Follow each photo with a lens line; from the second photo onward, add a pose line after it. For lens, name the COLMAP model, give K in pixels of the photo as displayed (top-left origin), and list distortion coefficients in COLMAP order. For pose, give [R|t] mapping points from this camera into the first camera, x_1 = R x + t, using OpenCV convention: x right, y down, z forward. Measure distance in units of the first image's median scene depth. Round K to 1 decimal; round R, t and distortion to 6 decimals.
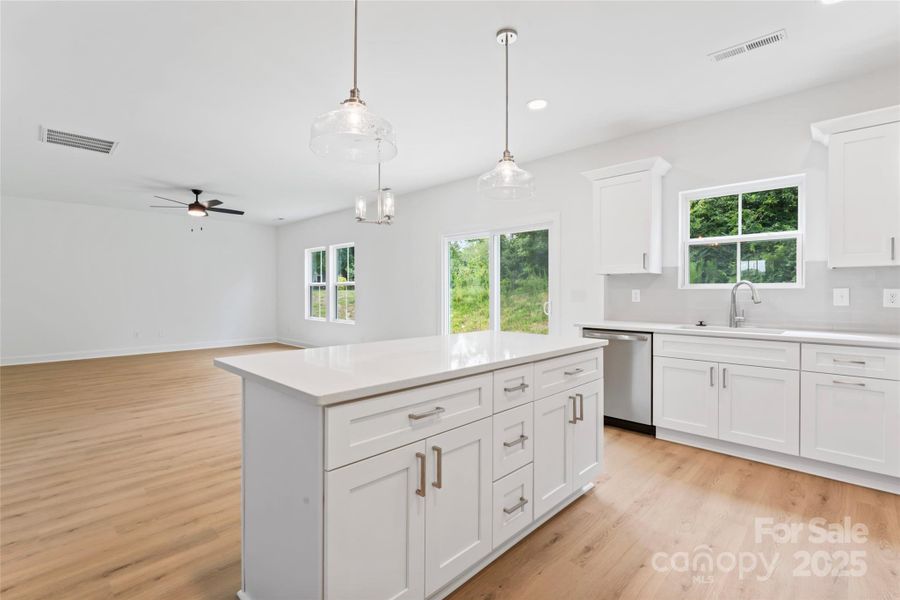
lens RADIAL K [[414.1, 0, 446.2], [0, 414.1, 291.8], [0, 0, 1]] dist [-0.001527, 0.000074]
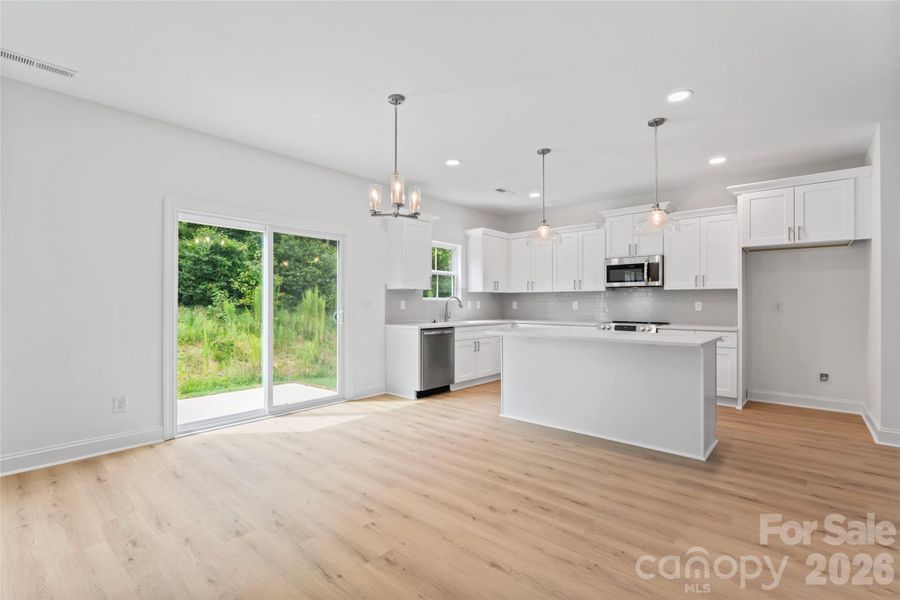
lens RADIAL K [[414.1, 0, 447.4], [0, 414.1, 303.8], [0, 0, 1]] dist [-0.001527, 0.000074]
pose [[-0.065784, -0.002465, 0.997831, -1.121084], [-0.003145, 0.999992, 0.002263, 0.002455], [-0.997829, -0.002989, -0.065791, 1.111618]]
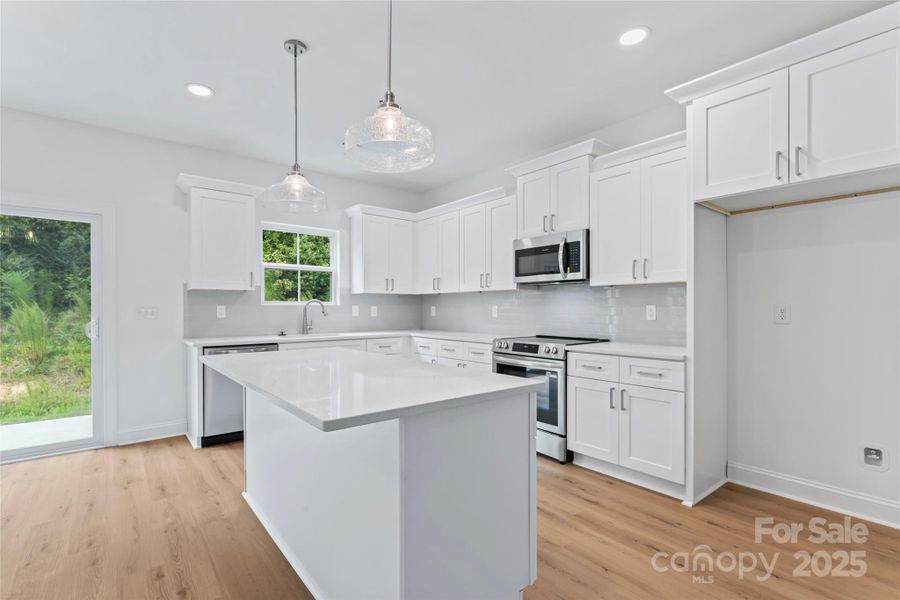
lens RADIAL K [[414.1, 0, 449.8], [0, 414.1, 312.4], [0, 0, 1]] dist [-0.001527, 0.000074]
pose [[0.108002, -0.012973, 0.994066, -0.583010], [0.000754, 0.999916, 0.012968, -0.001452], [-0.994150, -0.000651, 0.108002, 0.389340]]
